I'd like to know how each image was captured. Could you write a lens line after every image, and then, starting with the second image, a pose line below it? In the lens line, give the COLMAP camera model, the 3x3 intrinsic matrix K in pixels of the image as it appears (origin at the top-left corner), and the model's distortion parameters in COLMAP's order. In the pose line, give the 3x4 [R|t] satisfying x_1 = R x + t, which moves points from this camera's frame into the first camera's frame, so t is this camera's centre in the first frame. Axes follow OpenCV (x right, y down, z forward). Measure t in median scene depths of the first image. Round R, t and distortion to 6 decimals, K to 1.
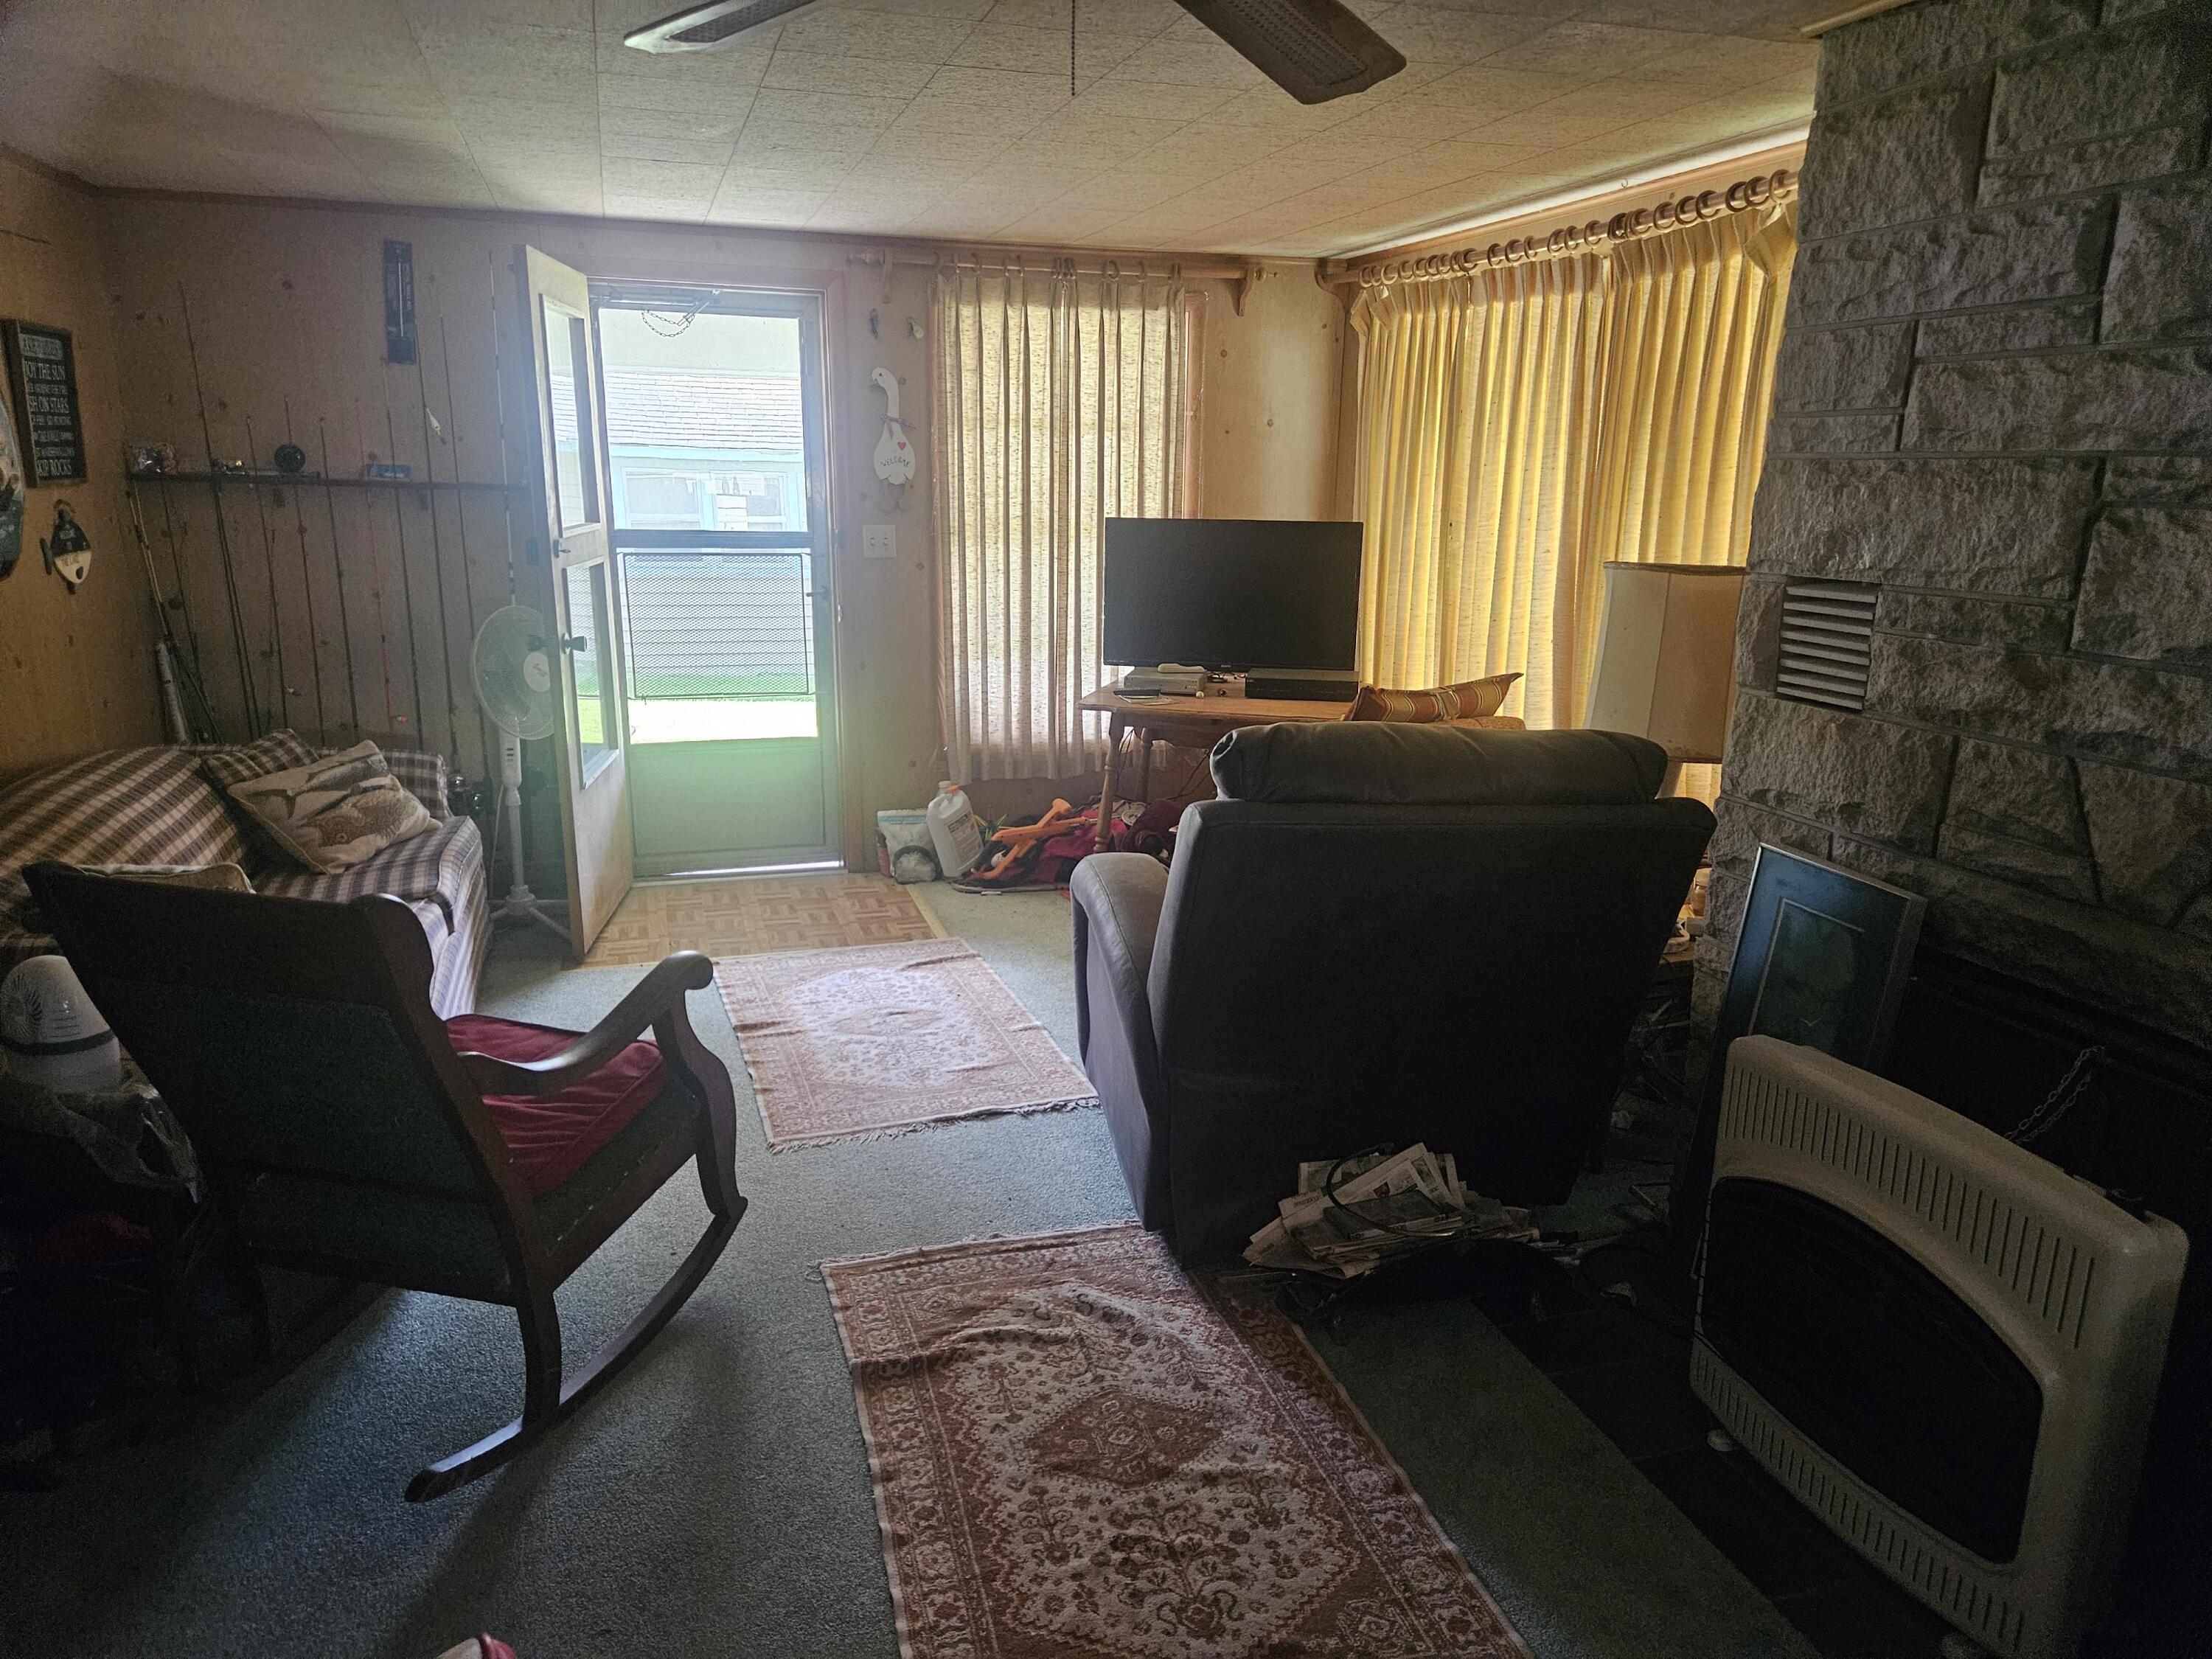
lens RADIAL K [[1504.8, 0, 1118.1], [0, 1504.8, 830.6], [0, 0, 1]] dist [0.074656, -0.066651]
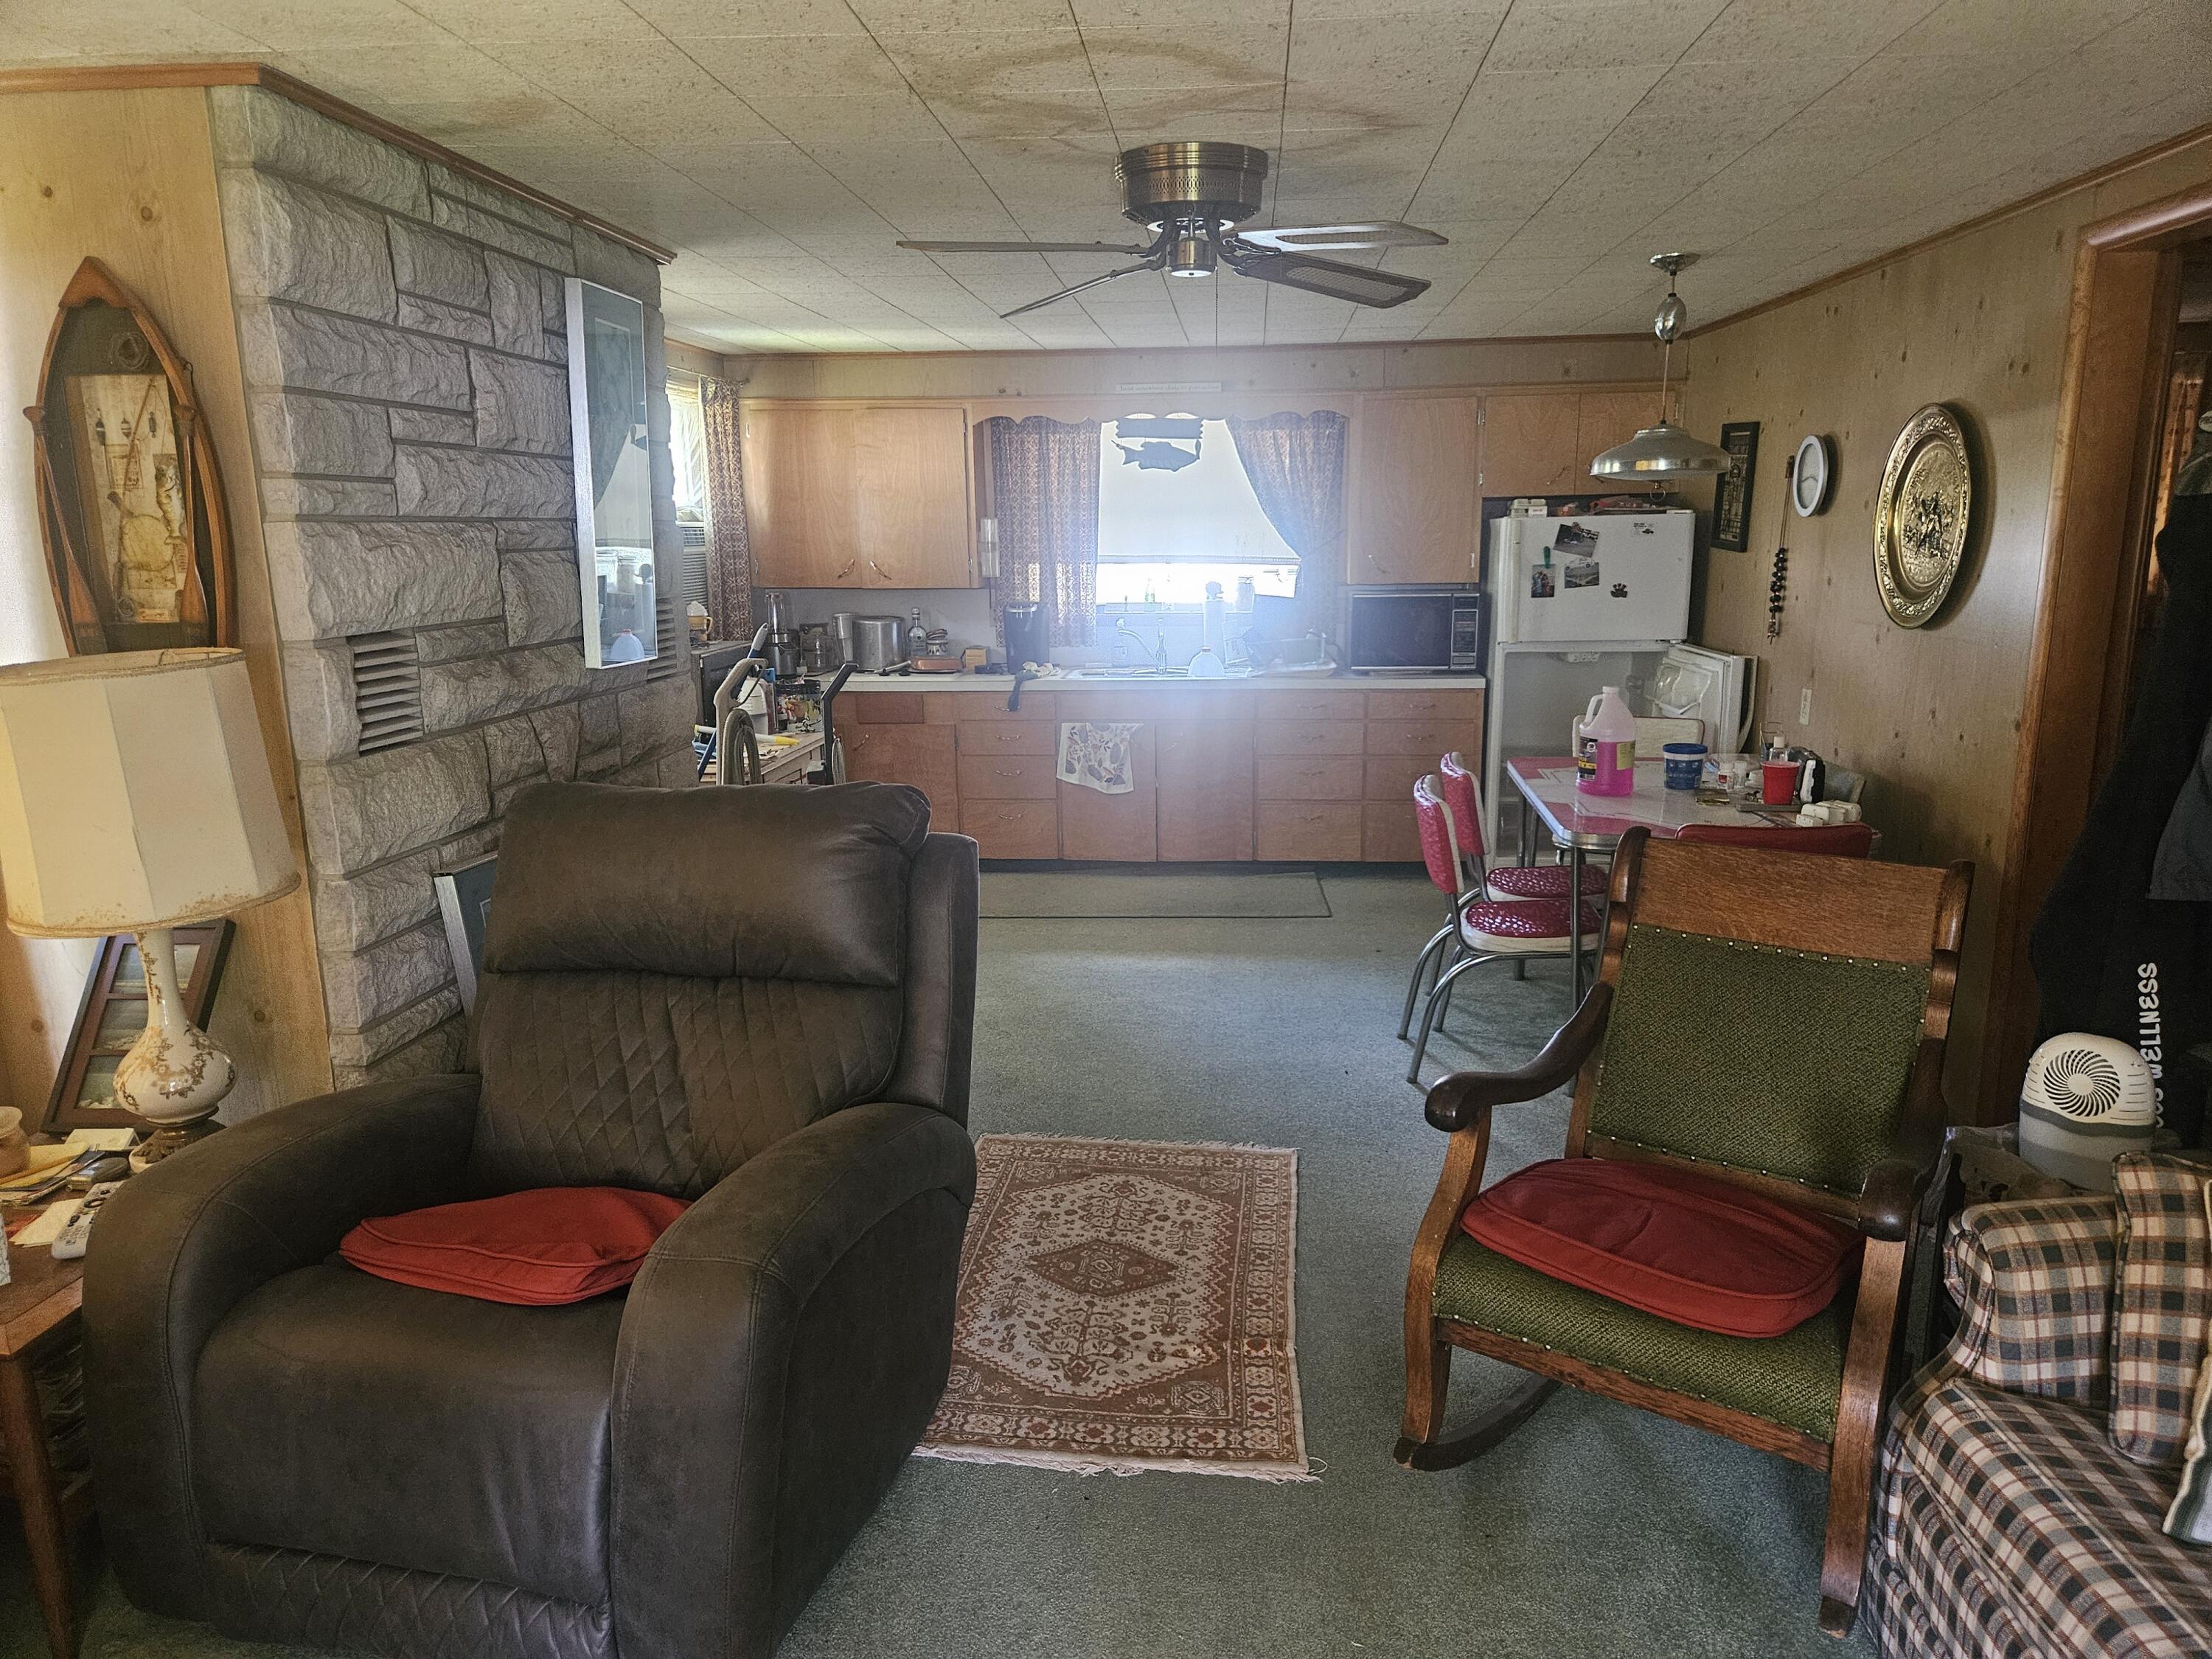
lens RADIAL K [[1641.6, 0, 1138.7], [0, 1641.6, 831.8], [0, 0, 1]] dist [0.146100, -0.224522]
pose [[-0.932429, -0.066246, 0.355229, -0.494809], [0.087766, 0.912096, 0.400471, -0.494422], [-0.350533, 0.404588, -0.844651, 1.995815]]
